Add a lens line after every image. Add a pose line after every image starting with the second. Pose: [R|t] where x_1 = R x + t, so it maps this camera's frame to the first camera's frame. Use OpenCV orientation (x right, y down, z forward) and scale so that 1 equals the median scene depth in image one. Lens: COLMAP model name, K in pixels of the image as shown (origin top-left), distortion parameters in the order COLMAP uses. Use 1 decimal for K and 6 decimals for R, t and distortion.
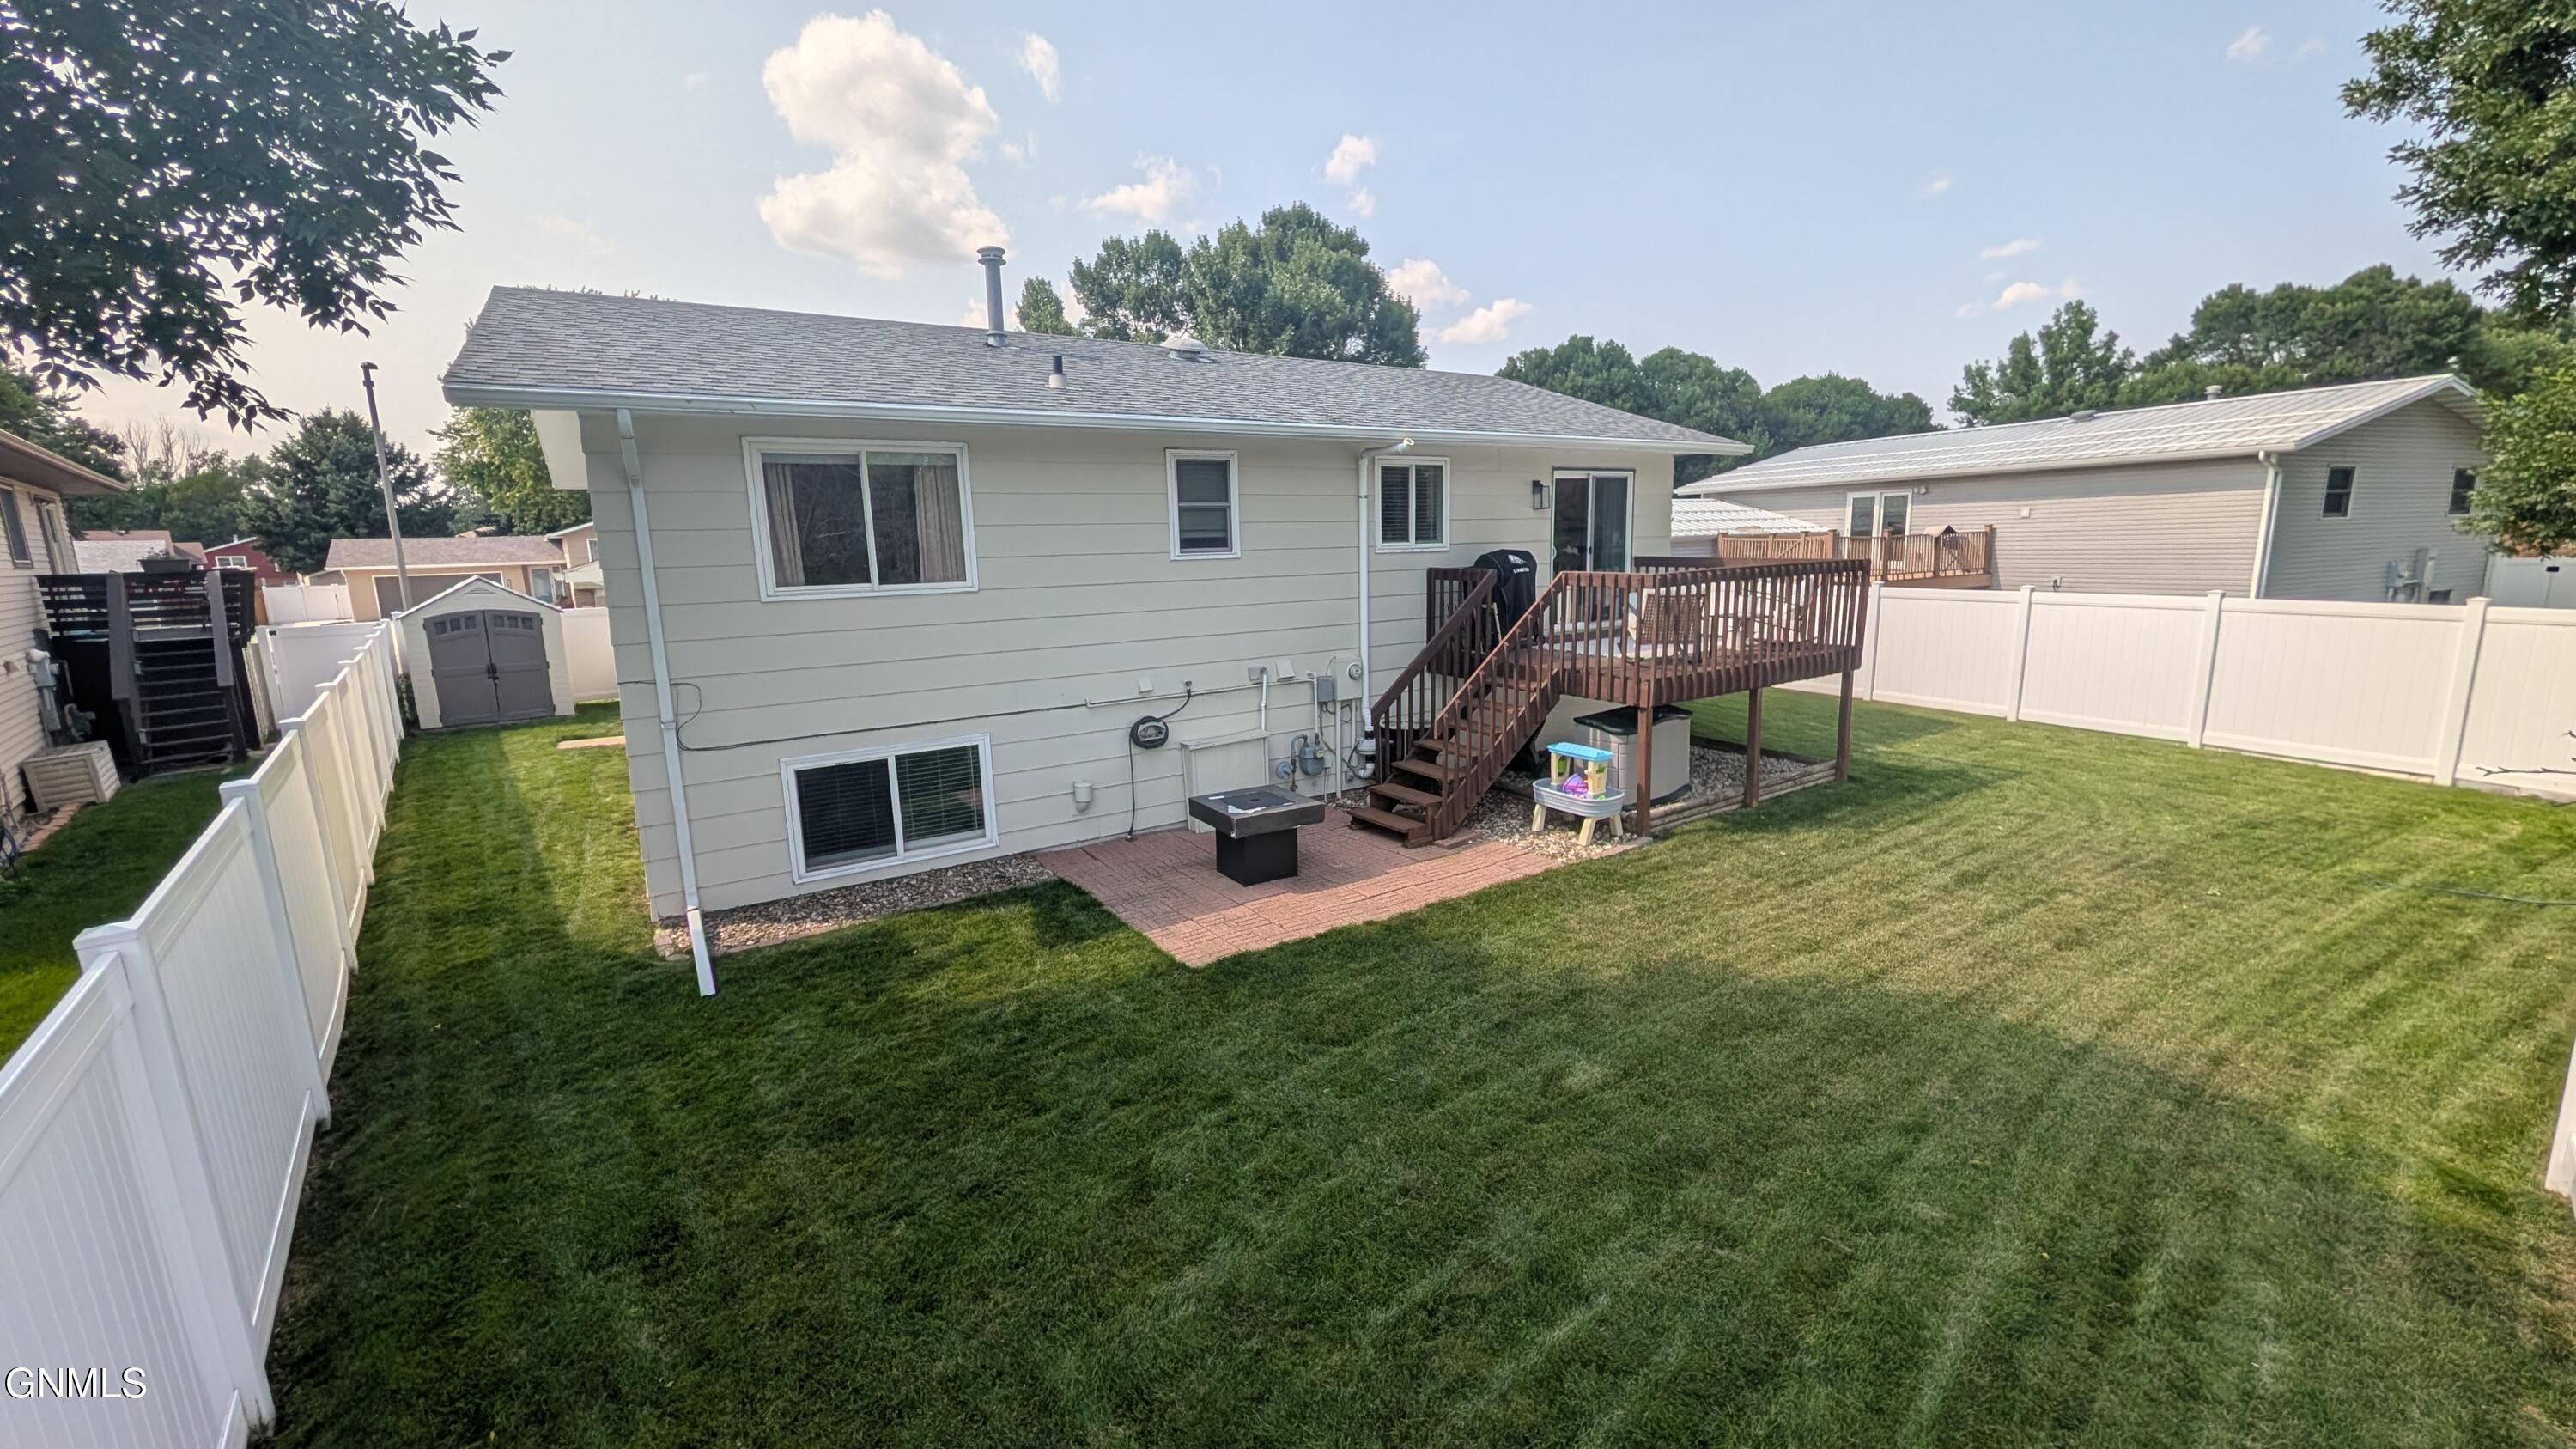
lens RADIAL K [[986.4, 0, 1288.0], [0, 986.4, 724.5], [0, 0, 1]] dist [-0.000512, 0.000515]
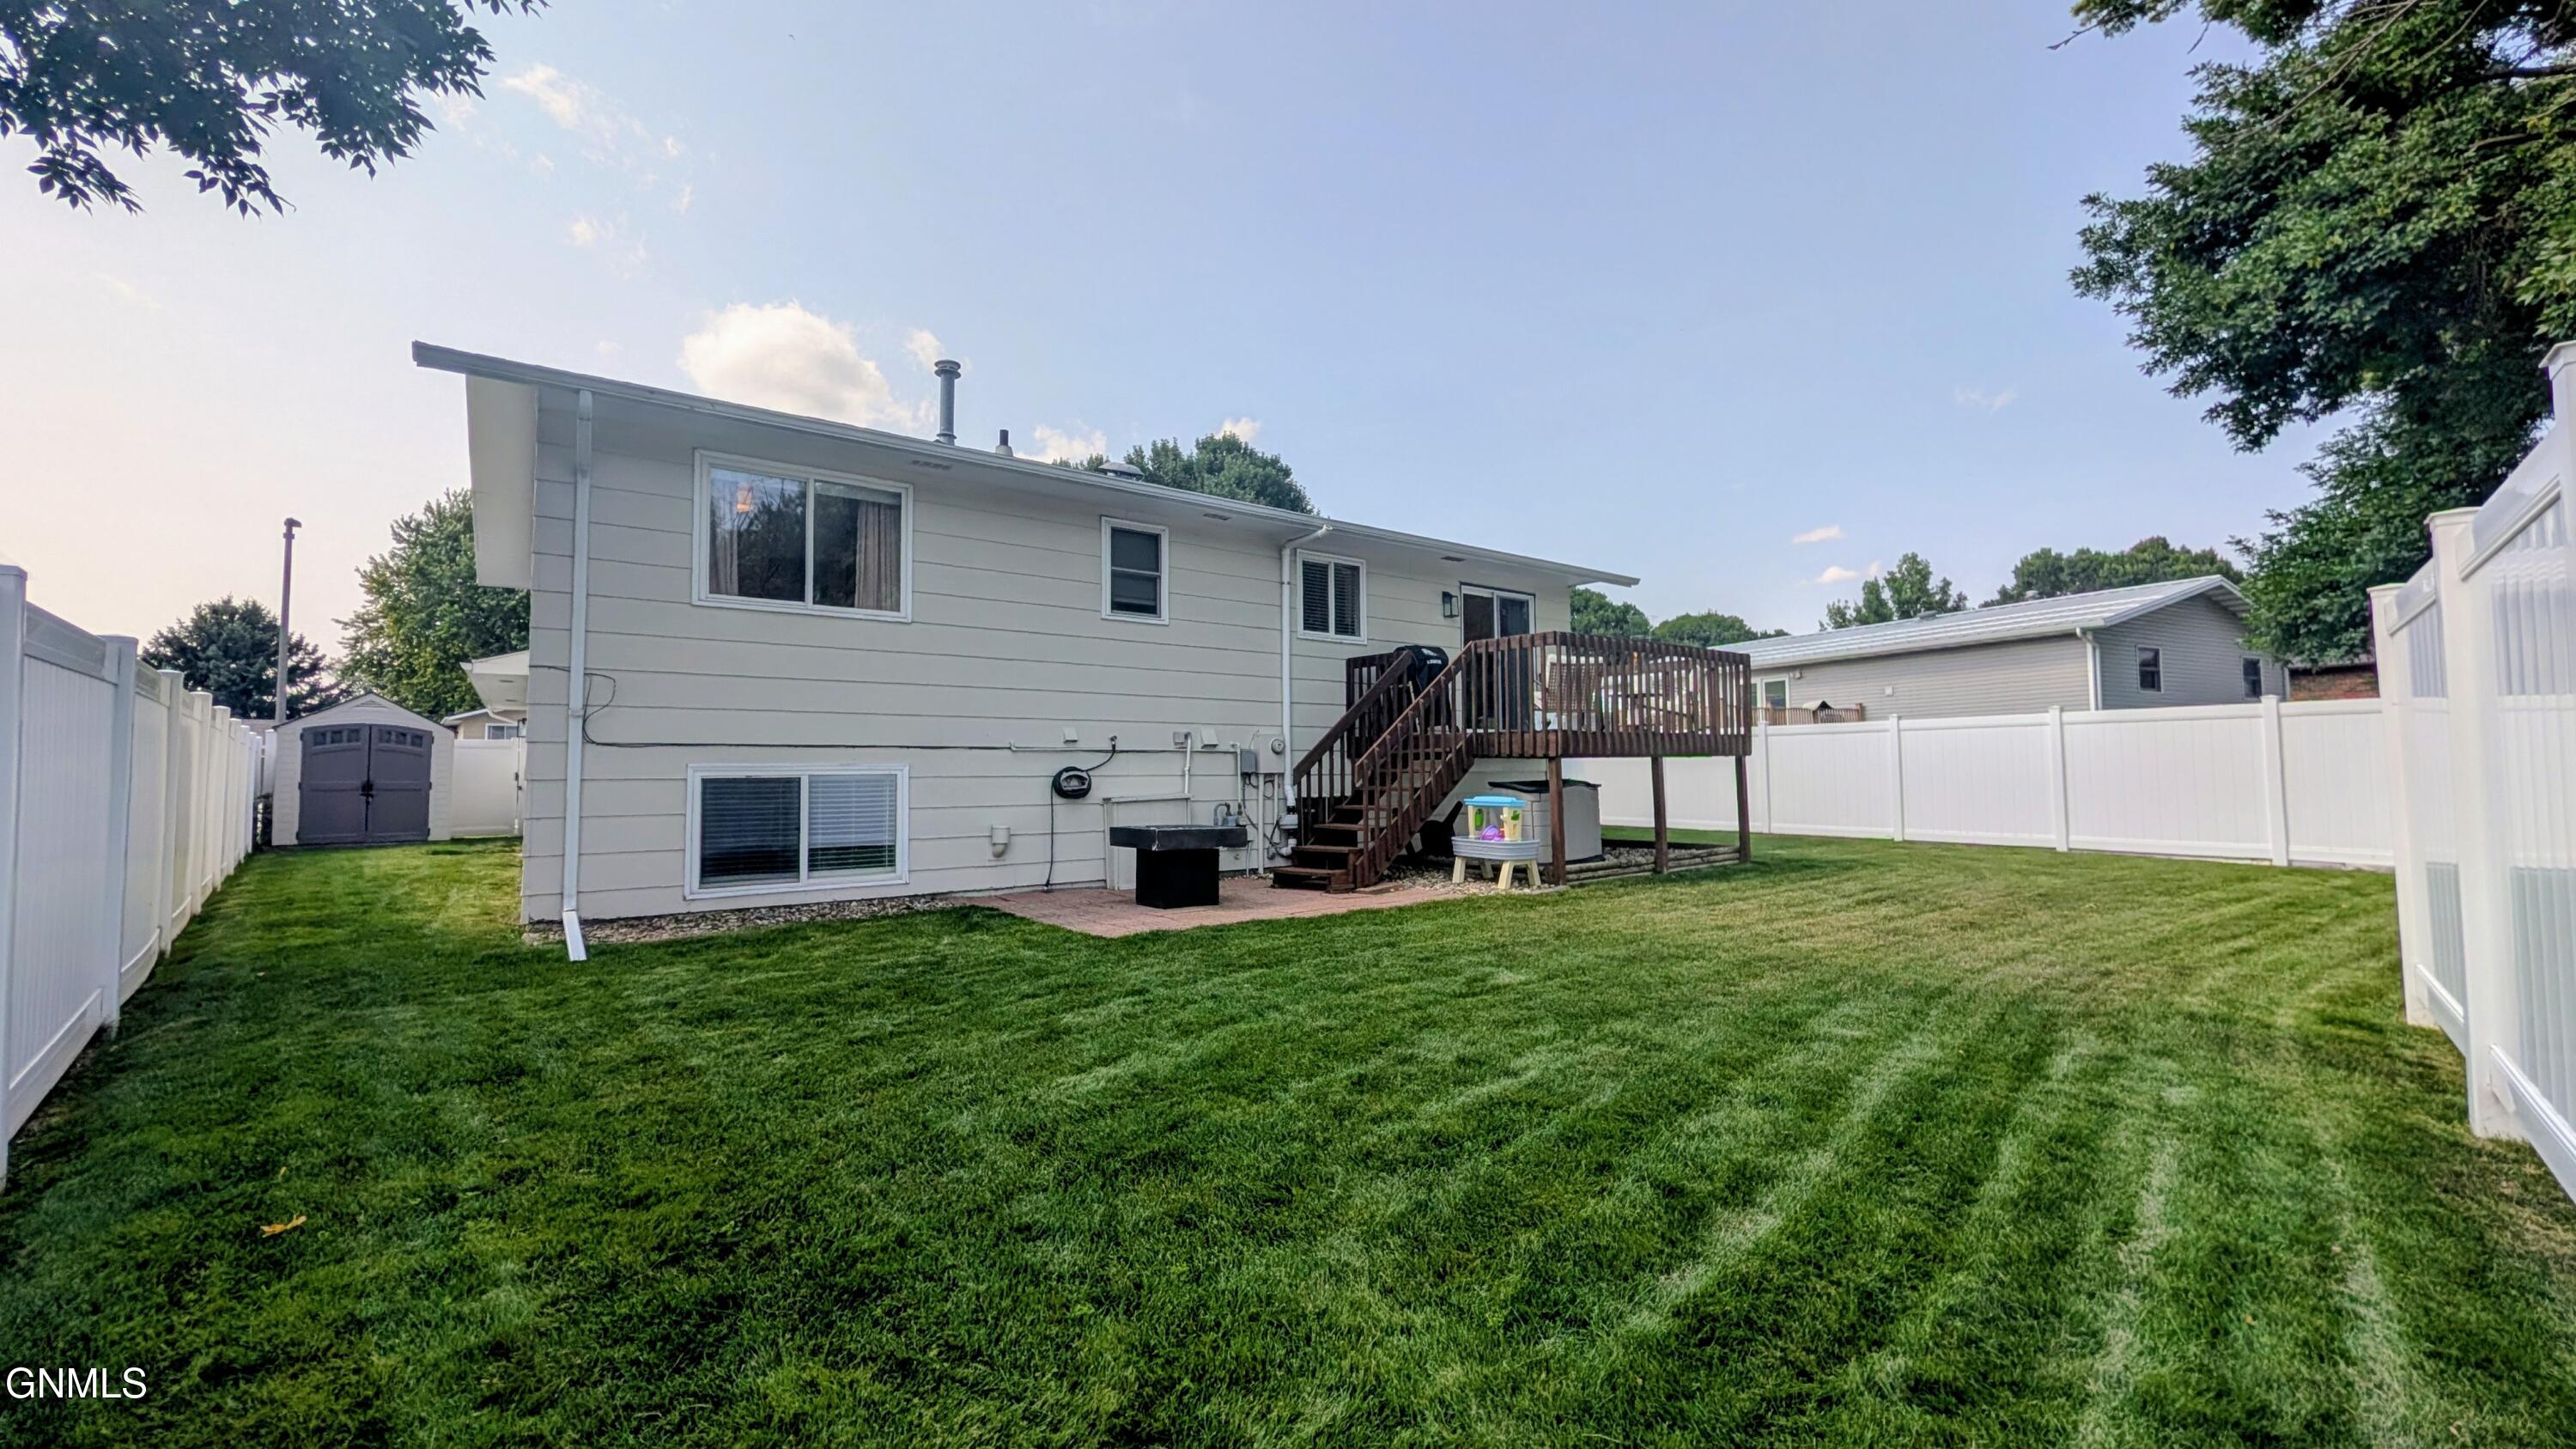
lens RADIAL K [[983.5, 0, 1288.0], [0, 983.5, 724.5], [0, 0, 1]] dist [0.001123, 0.000483]
pose [[0.996930, 0.019480, 0.075830, 0.000773], [-0.001568, 0.973324, -0.229431, 0.167468], [-0.078276, 0.228608, 0.970367, 0.001666]]
